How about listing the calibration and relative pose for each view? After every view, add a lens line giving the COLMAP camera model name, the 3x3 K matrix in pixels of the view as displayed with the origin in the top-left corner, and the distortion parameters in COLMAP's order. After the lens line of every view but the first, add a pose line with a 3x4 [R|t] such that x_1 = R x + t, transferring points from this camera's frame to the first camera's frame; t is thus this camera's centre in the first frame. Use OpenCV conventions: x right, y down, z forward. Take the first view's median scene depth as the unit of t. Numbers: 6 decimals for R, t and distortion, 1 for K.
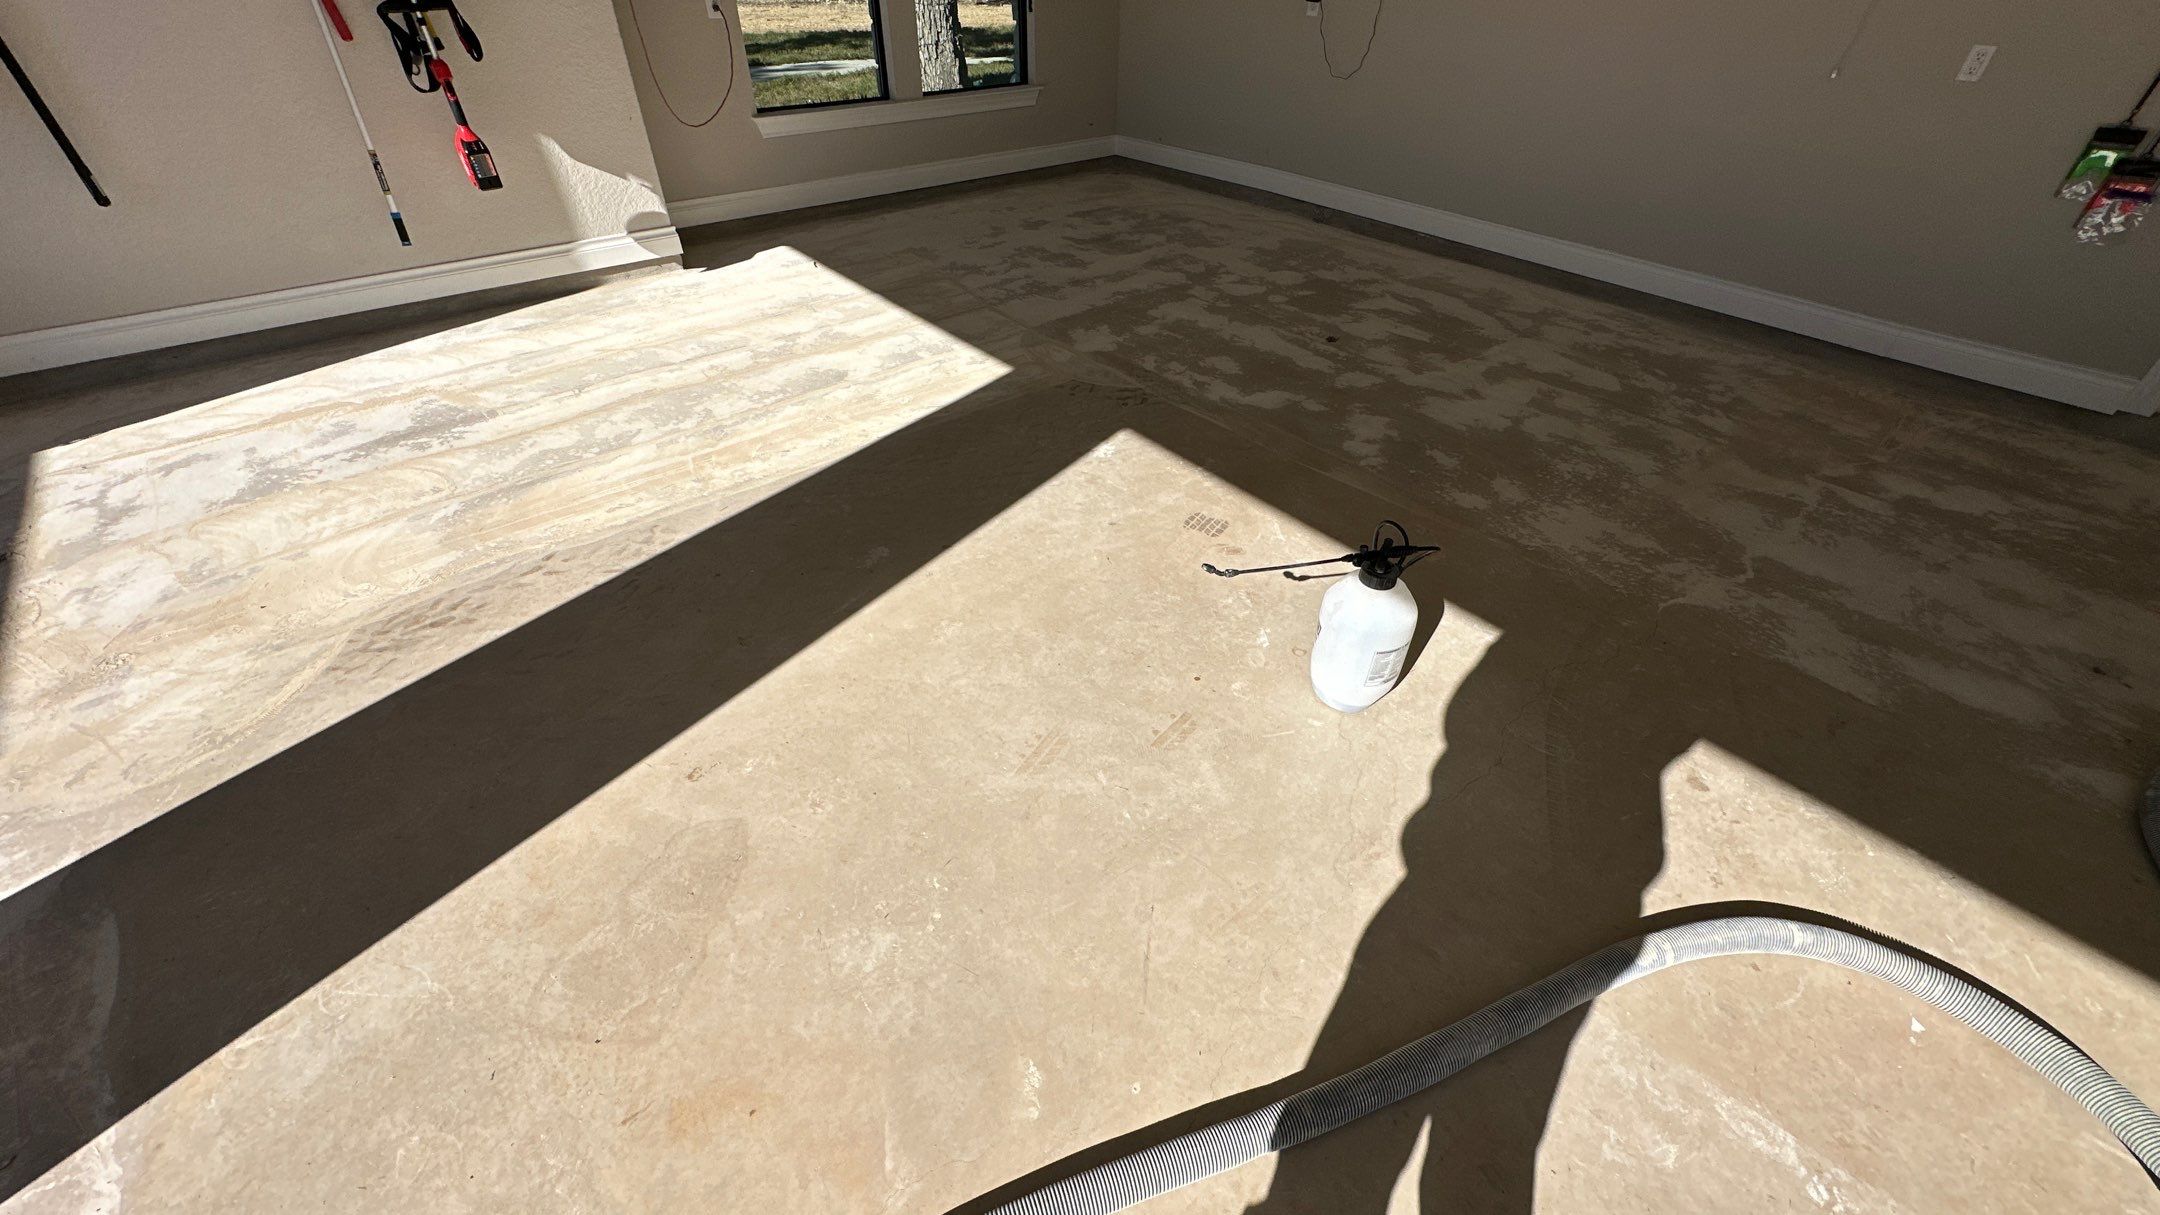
lens RADIAL K [[861.7, 0, 1080.0], [0, 861.7, 607.5], [0, 0, 1]] dist [-0.000082, -0.000155]
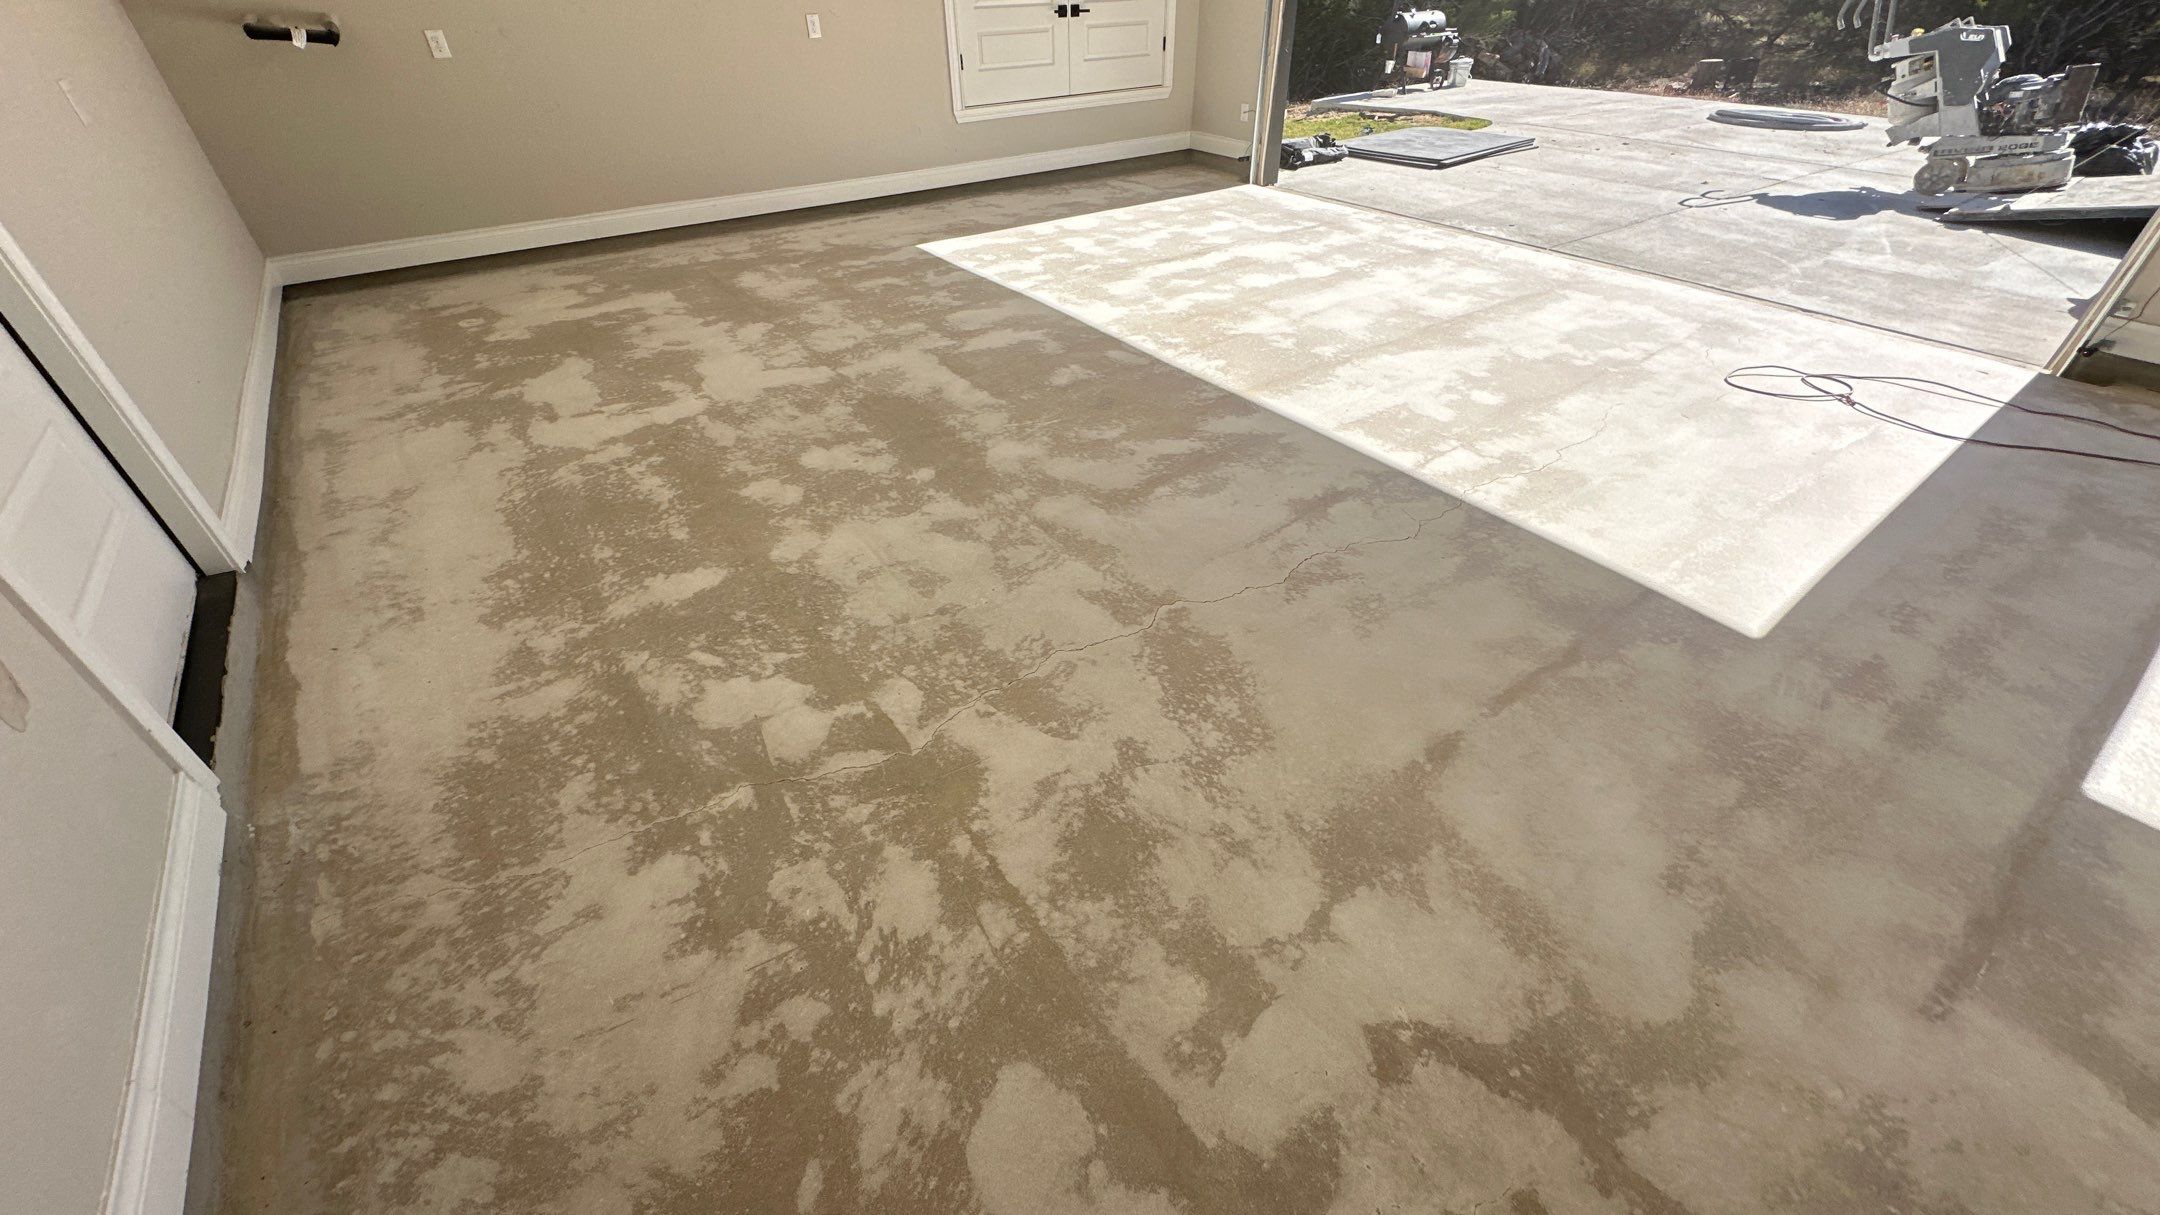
lens RADIAL K [[861.7, 0, 1080.0], [0, 861.7, 607.5], [0, 0, 1]] dist [-0.000082, -0.000155]
pose [[-0.996096, -0.058784, 0.065859, 0.615826], [0.050060, 0.238353, 0.969888, -0.739337], [-0.072712, 0.969398, -0.234479, 0.938886]]
